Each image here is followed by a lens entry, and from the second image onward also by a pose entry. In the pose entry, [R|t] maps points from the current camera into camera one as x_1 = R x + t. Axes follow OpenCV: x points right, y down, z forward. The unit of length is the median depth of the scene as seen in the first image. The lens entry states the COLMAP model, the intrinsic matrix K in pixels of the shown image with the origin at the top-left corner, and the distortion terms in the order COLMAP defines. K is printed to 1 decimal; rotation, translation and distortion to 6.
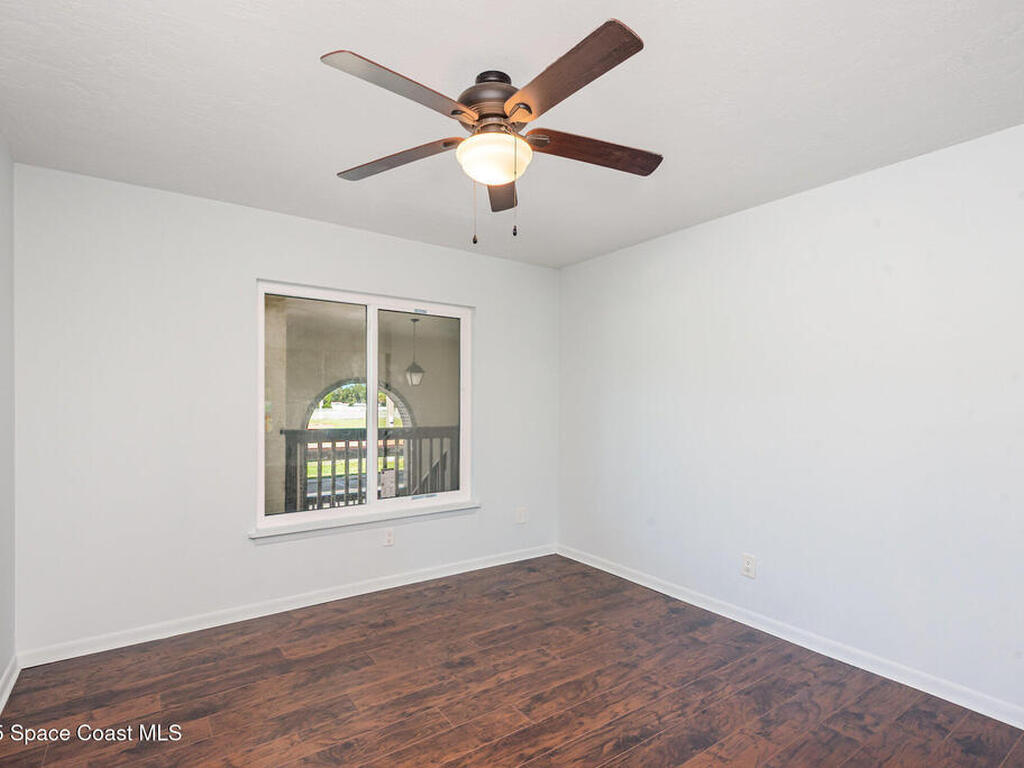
lens RADIAL K [[523.5, 0, 509.0], [0, 523.5, 394.1], [0, 0, 1]] dist [0.017467, -0.004423]
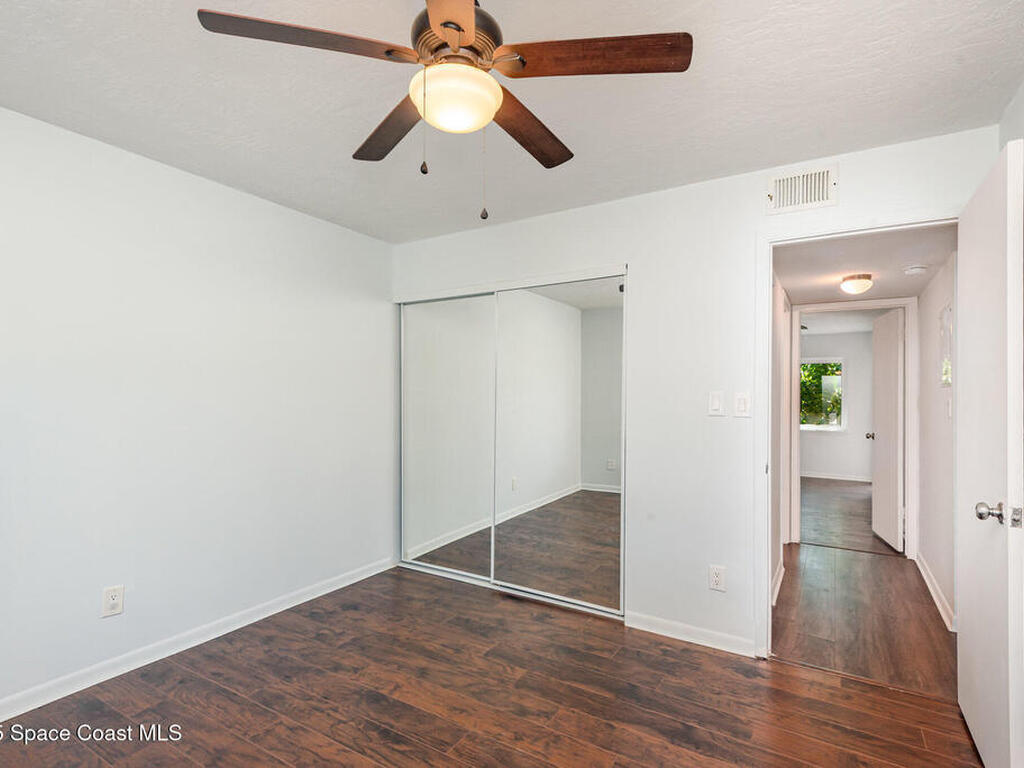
lens RADIAL K [[523.5, 0, 510.2], [0, 523.5, 383.6], [0, 0, 1]] dist [0.017467, -0.004423]
pose [[-0.391661, 0.008200, 0.920073, -0.699860], [-0.019510, 0.999661, -0.017215, 0.002737], [-0.919903, -0.024693, -0.391368, 1.061760]]
